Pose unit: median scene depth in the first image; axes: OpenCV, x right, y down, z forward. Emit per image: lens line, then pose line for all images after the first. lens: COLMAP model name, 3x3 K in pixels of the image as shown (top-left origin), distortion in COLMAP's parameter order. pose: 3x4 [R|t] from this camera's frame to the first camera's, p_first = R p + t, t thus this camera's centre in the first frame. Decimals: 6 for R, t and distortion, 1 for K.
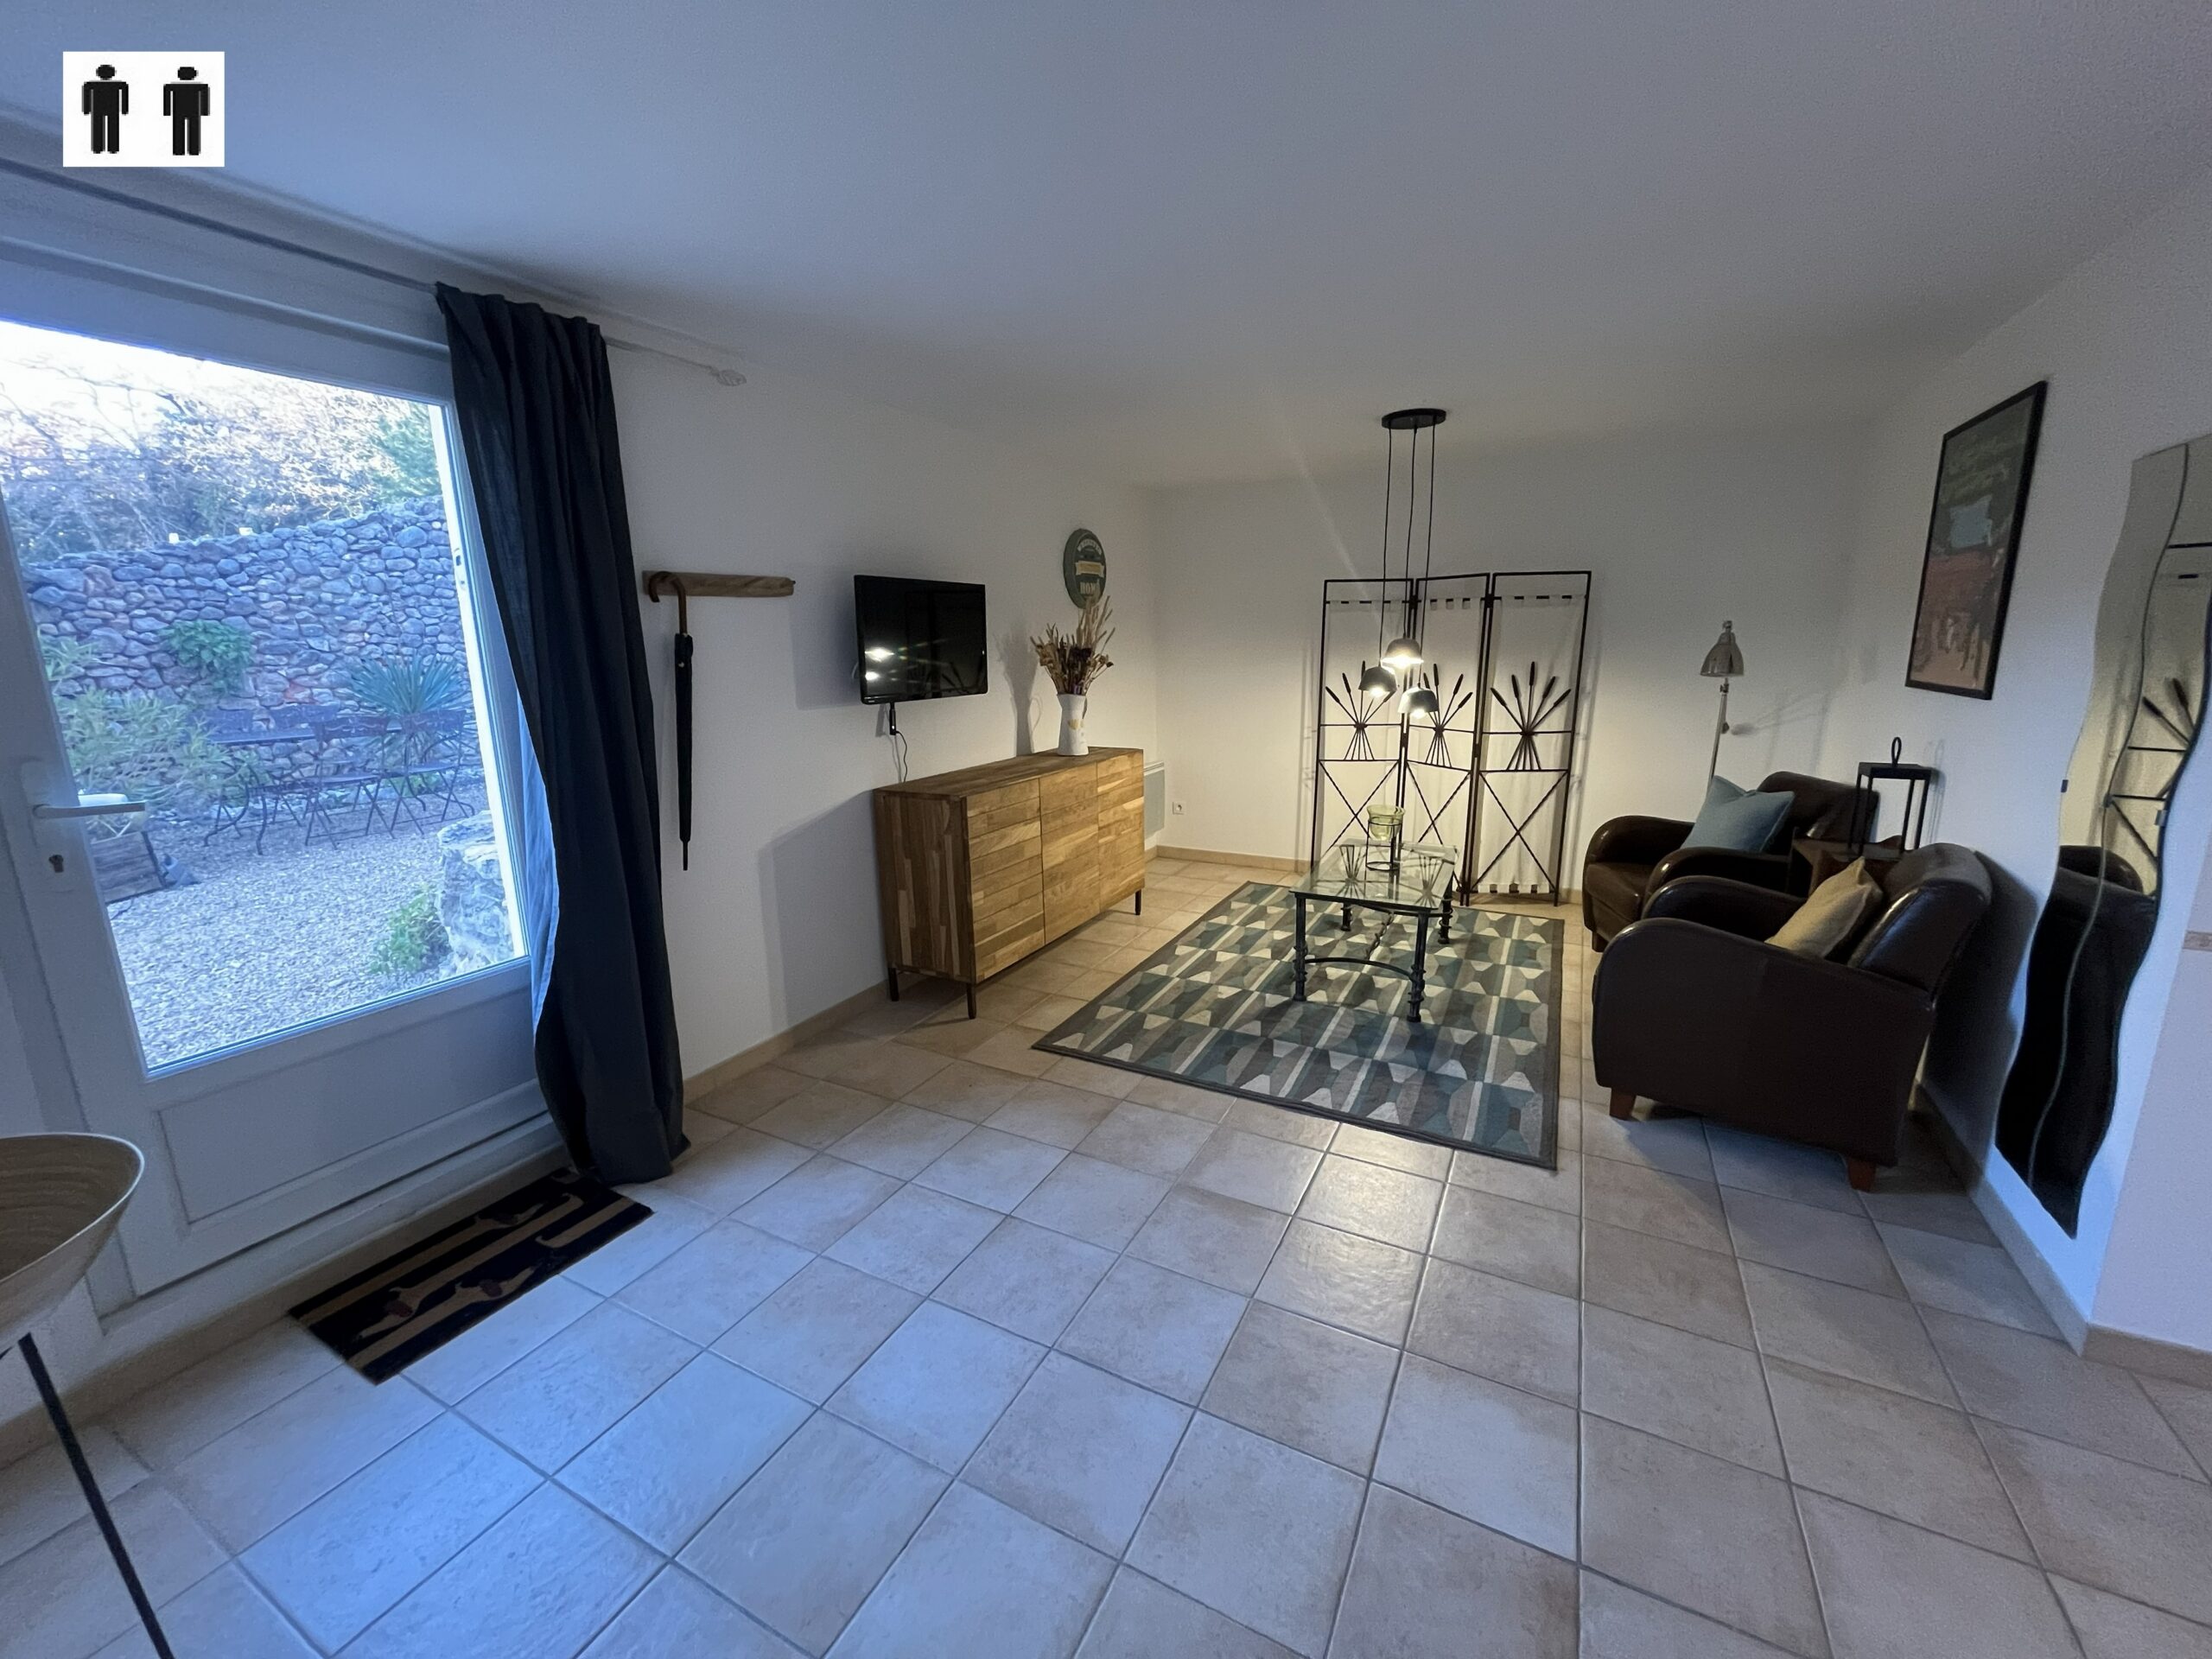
lens RADIAL K [[891.6, 0, 1108.4], [0, 891.6, 836.2], [0, 0, 1]] dist [-0.000868, 0.000055]
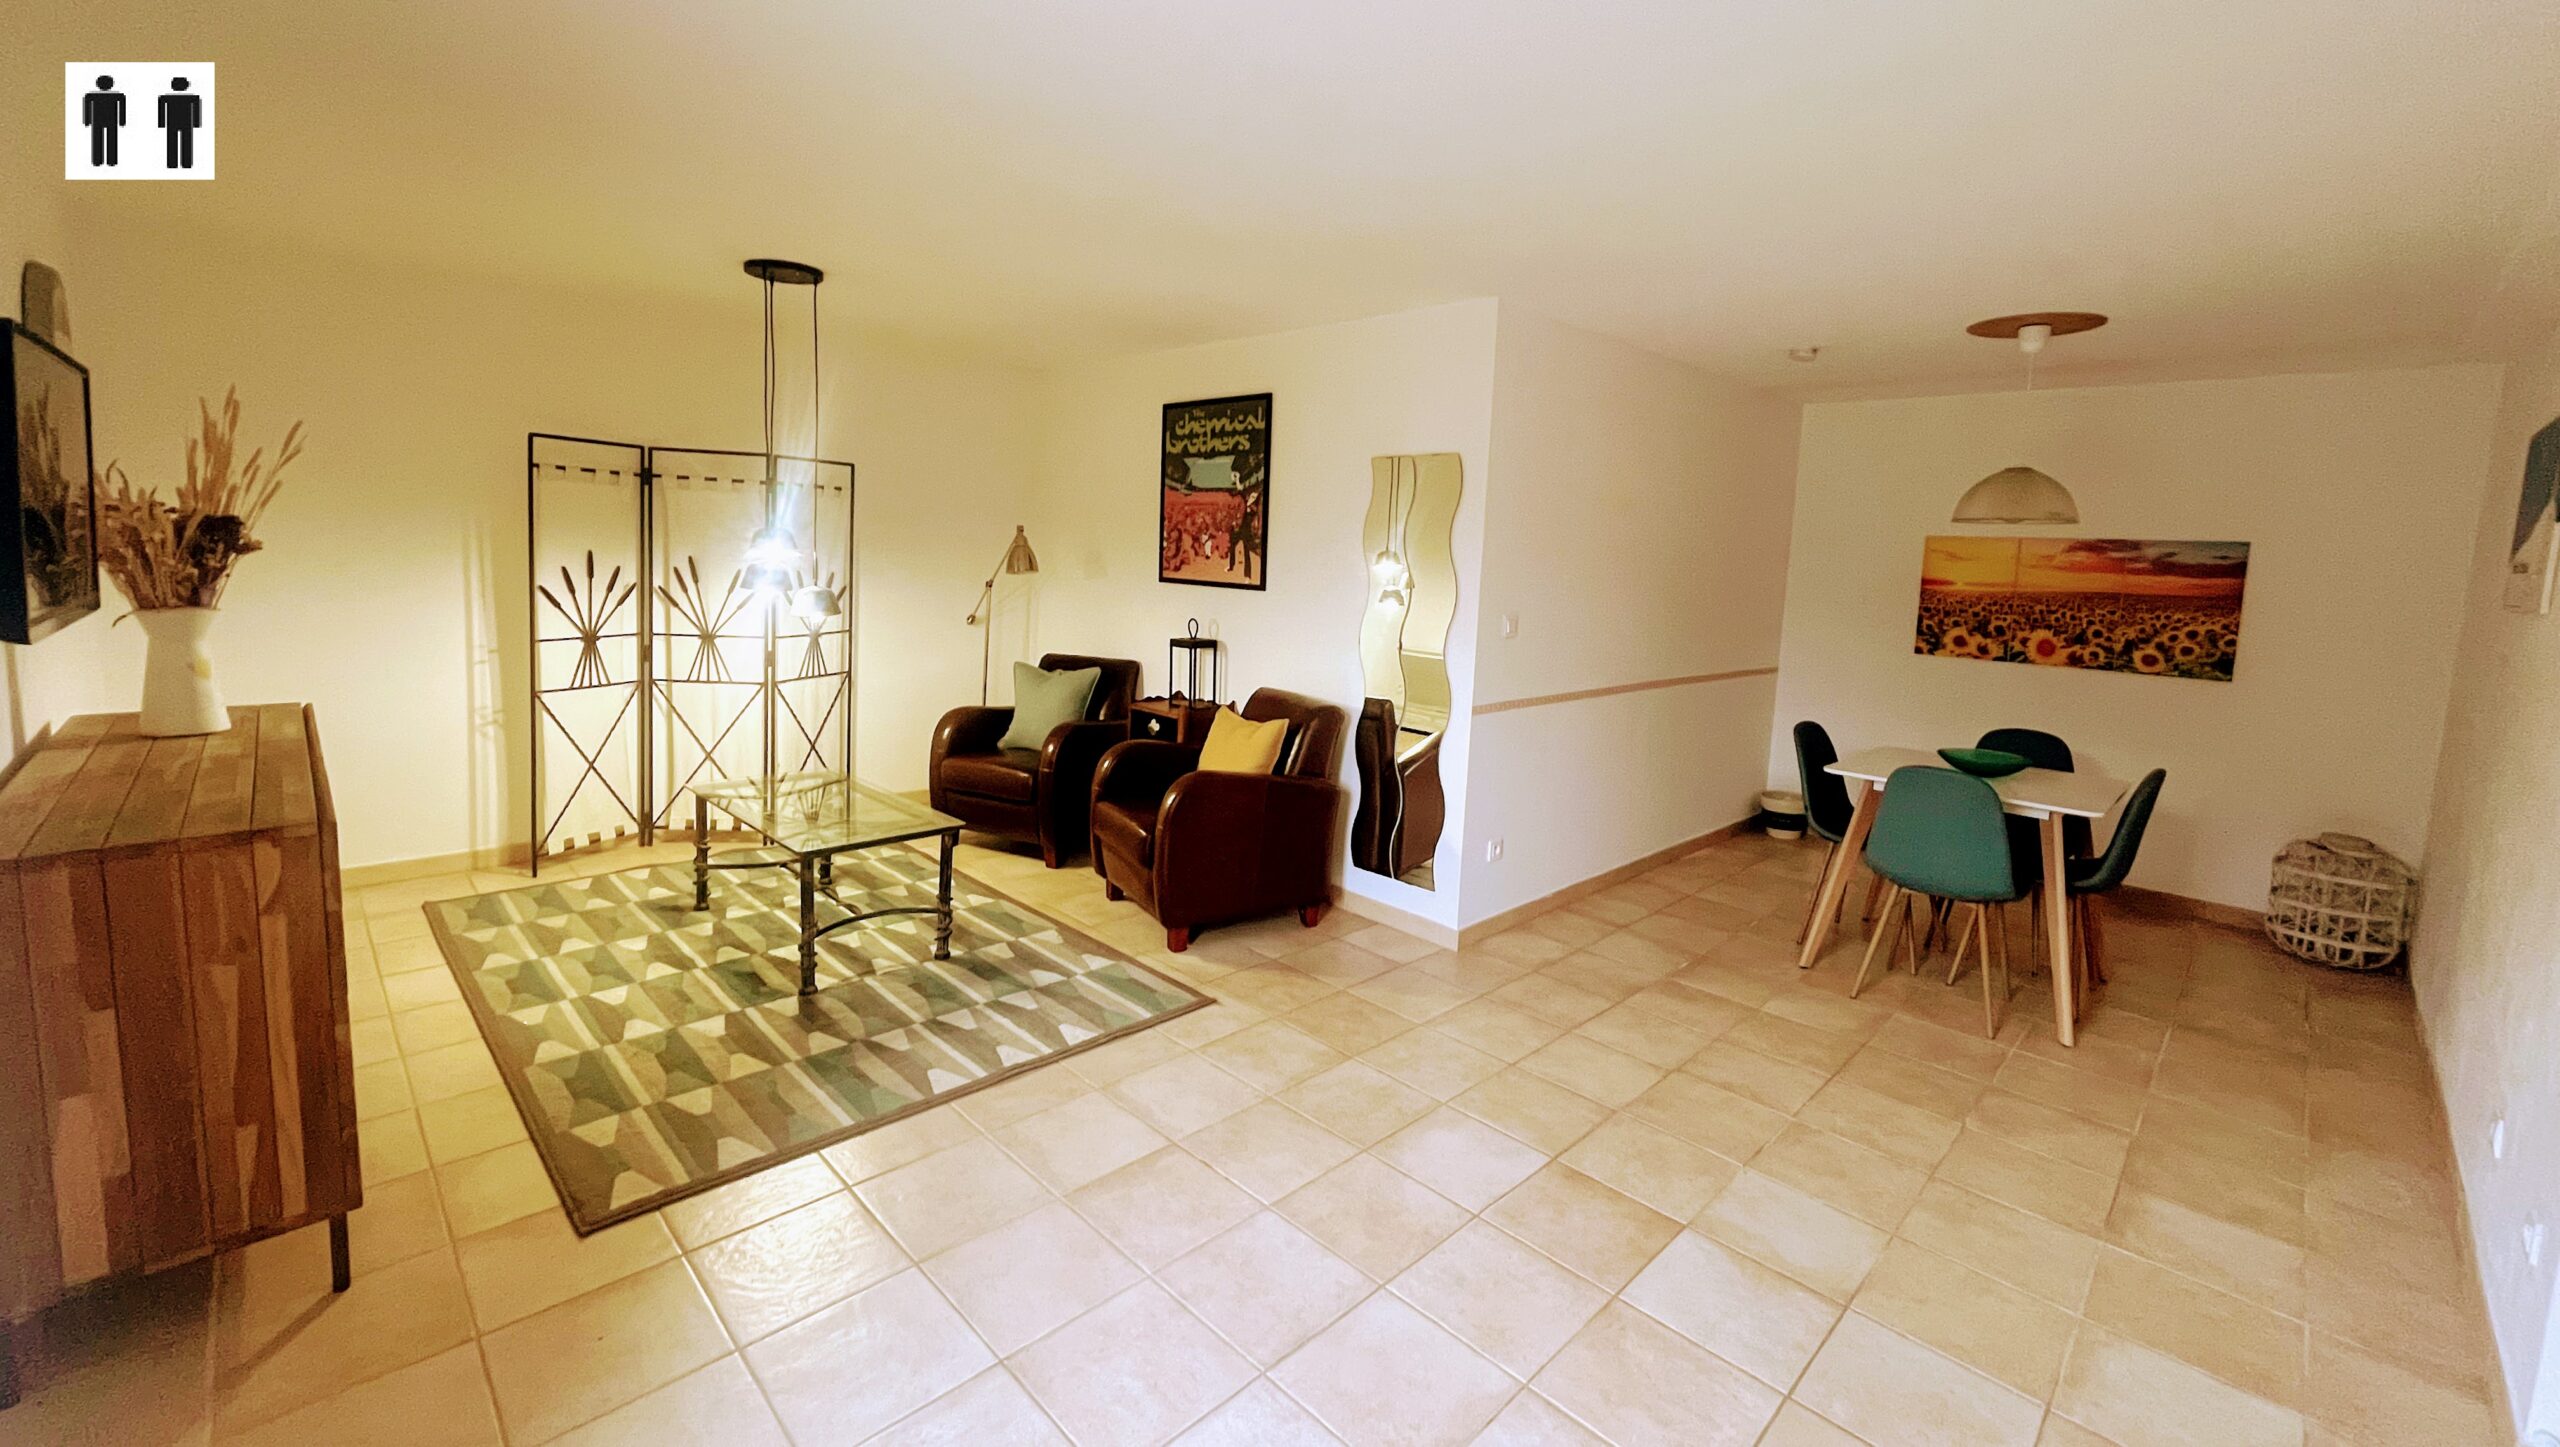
lens RADIAL K [[1031.7, 0, 1291.5], [0, 1031.7, 660.5], [0, 0, 1]] dist [0.008775, 0.000017]
pose [[0.303414, -0.080245, 0.949474, -0.486081], [0.160643, 0.986493, 0.032039, -0.060257], [-0.939220, 0.142805, 0.312207, 0.299582]]
